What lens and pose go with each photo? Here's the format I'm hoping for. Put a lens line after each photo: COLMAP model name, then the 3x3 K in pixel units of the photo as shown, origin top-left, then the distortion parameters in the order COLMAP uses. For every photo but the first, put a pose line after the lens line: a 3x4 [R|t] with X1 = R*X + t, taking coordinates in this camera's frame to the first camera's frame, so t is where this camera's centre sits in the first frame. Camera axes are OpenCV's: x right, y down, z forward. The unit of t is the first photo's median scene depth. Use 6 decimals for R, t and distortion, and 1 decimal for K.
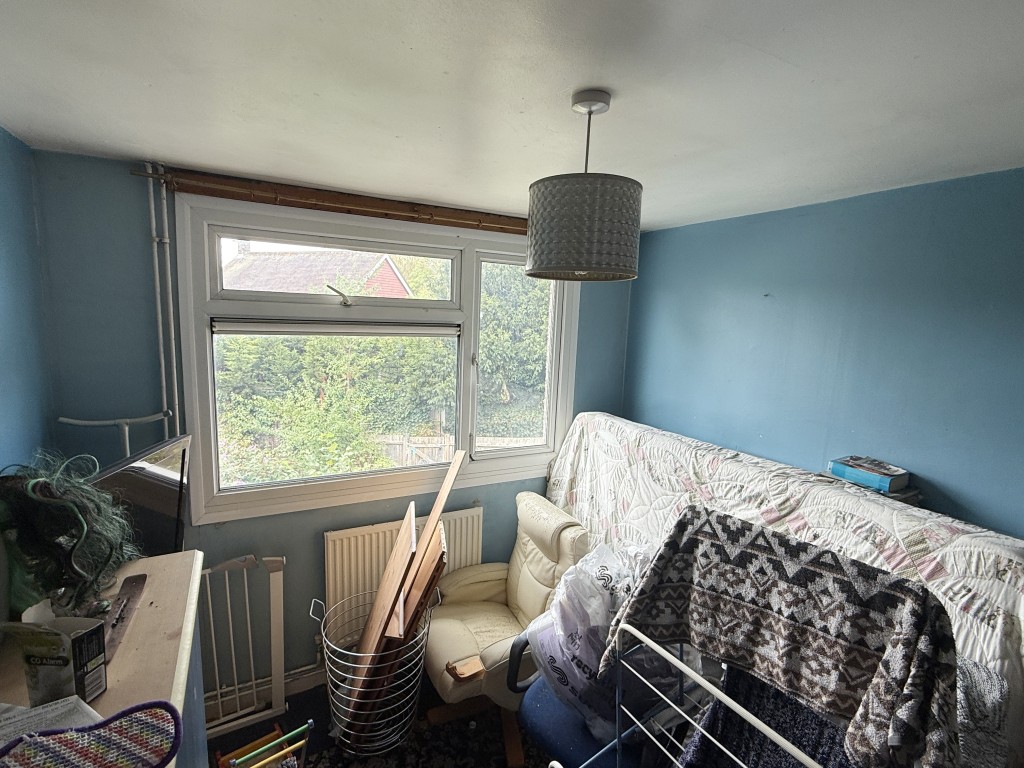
lens RADIAL K [[512.8, 0, 513.4], [0, 512.8, 384.5], [0, 0, 1]] dist [-0.000085, -0.000020]
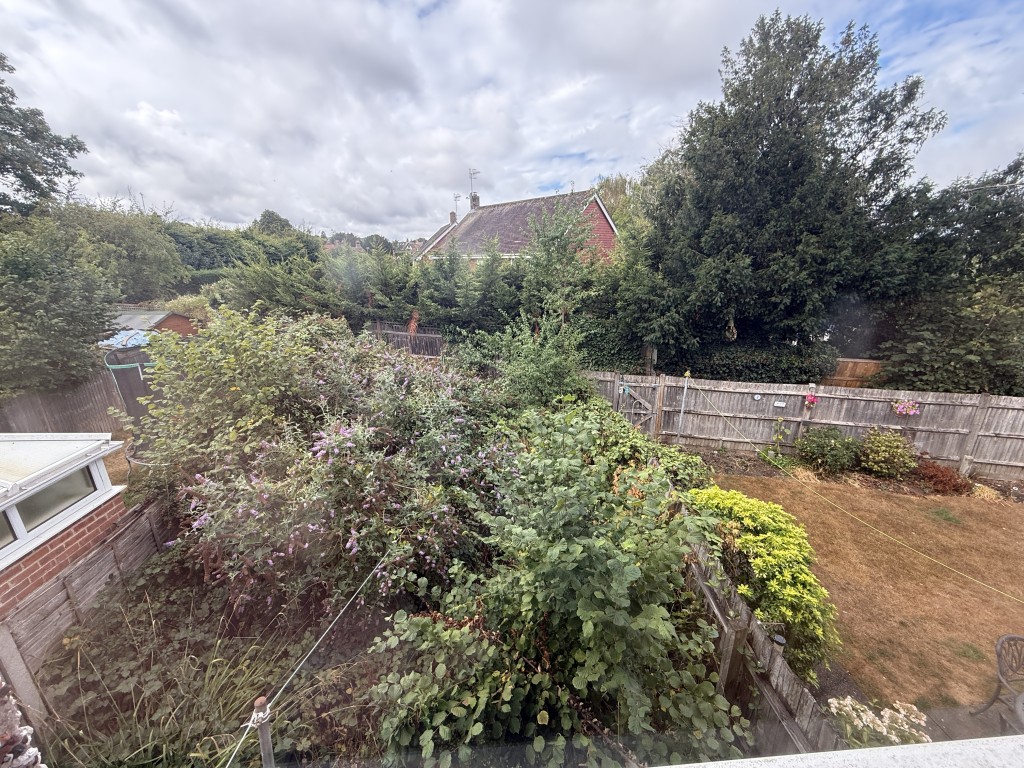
lens RADIAL K [[410.2, 0, 513.7], [0, 410.2, 384.3], [0, 0, 1]] dist [-0.000556, -0.000004]
pose [[0.919760, 0.066334, -0.386834, -0.088889], [-0.006469, 0.988042, 0.154046, 0.001970], [0.392427, -0.139183, 0.909192, 0.211850]]
